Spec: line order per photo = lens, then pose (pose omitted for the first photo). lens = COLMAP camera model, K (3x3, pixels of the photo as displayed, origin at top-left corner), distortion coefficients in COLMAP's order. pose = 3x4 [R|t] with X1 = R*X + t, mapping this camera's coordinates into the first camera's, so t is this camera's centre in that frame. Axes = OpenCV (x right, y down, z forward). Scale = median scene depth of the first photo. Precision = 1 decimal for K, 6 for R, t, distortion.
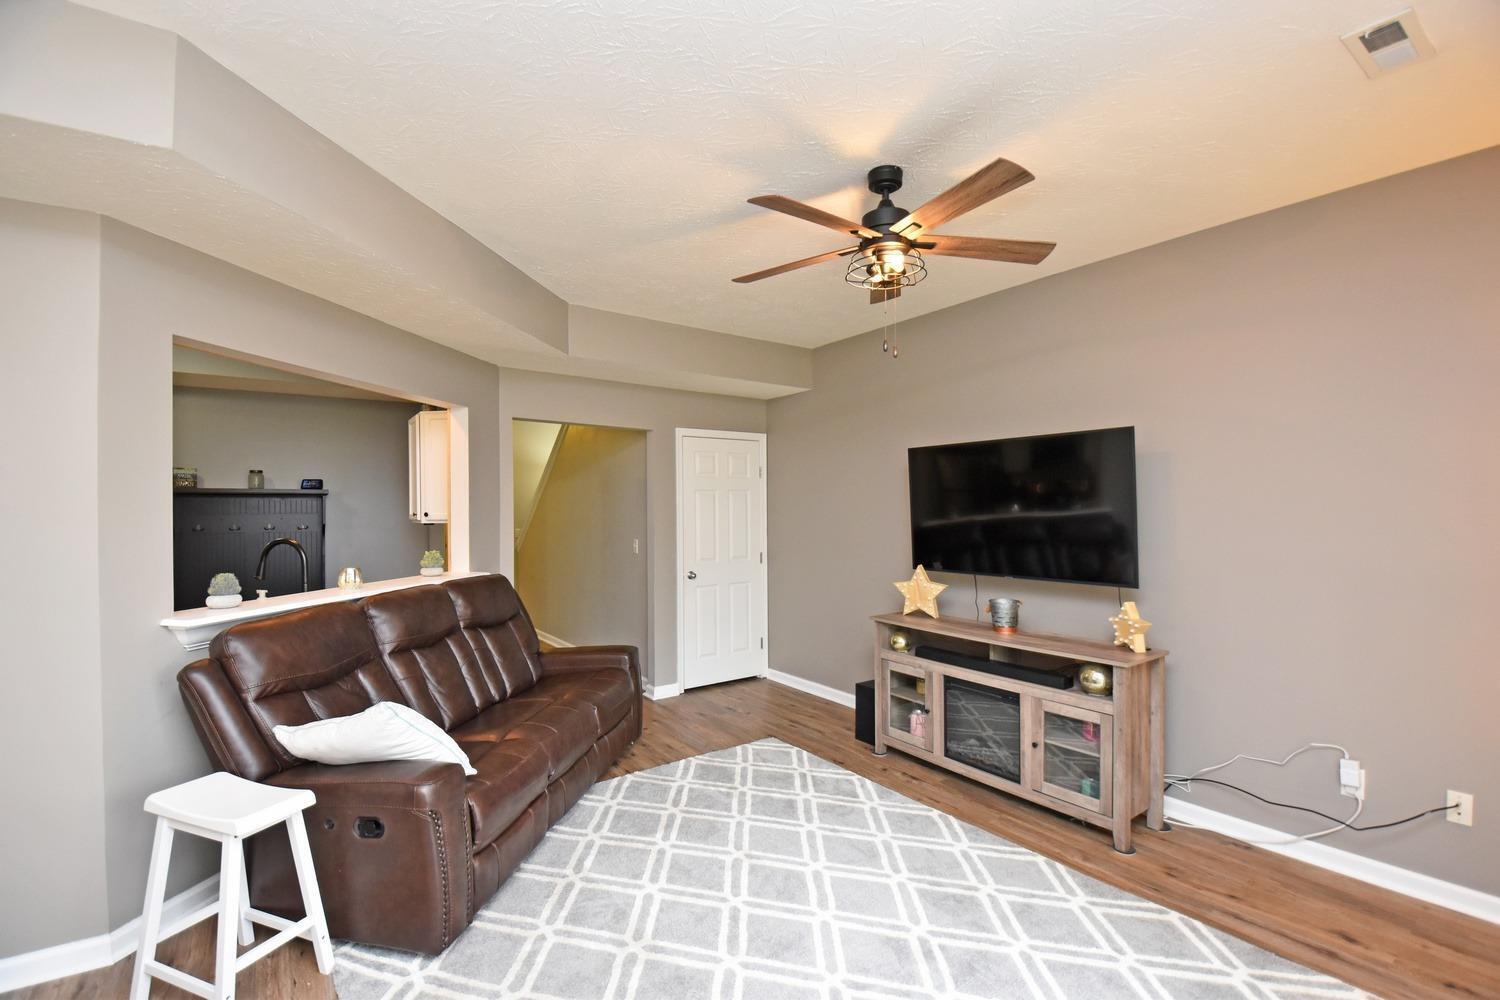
lens RADIAL K [[668.7, 0, 750.0], [0, 668.7, 500.0], [0, 0, 1]] dist [0.001471, 0.000063]
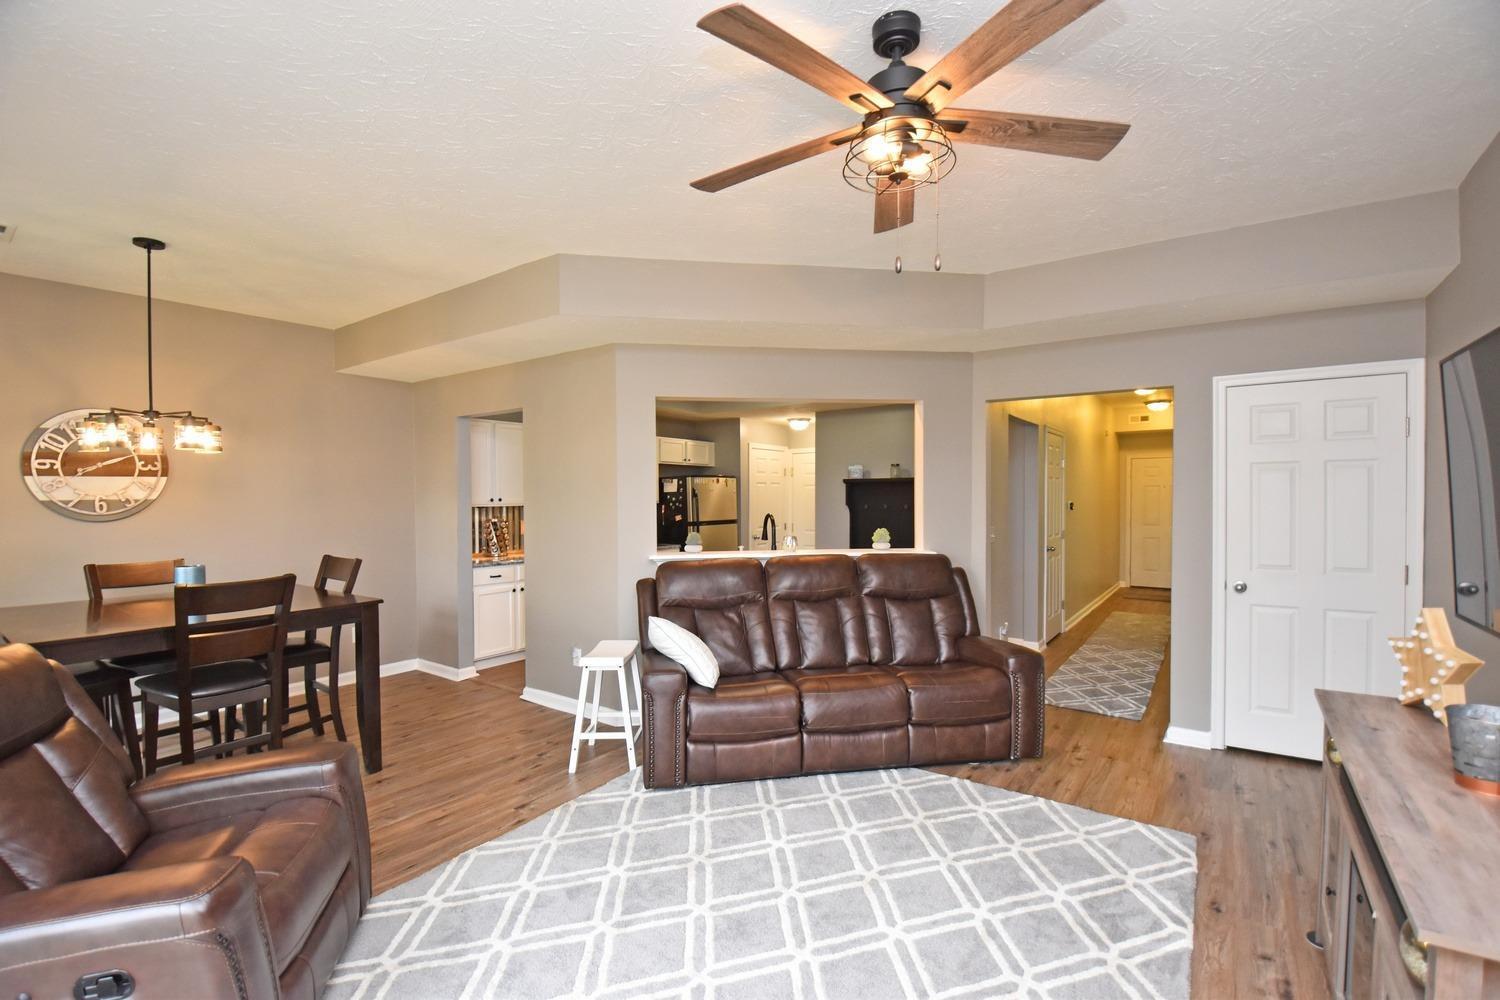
lens RADIAL K [[663.8, 0, 752.7], [0, 663.8, 522.5], [0, 0, 1]] dist [-0.042149, 0.000020]
pose [[0.296964, 0.029722, -0.954426, 0.576518], [0.009071, 0.999383, 0.033944, 0.025881], [0.954846, -0.018738, 0.296511, 0.465224]]
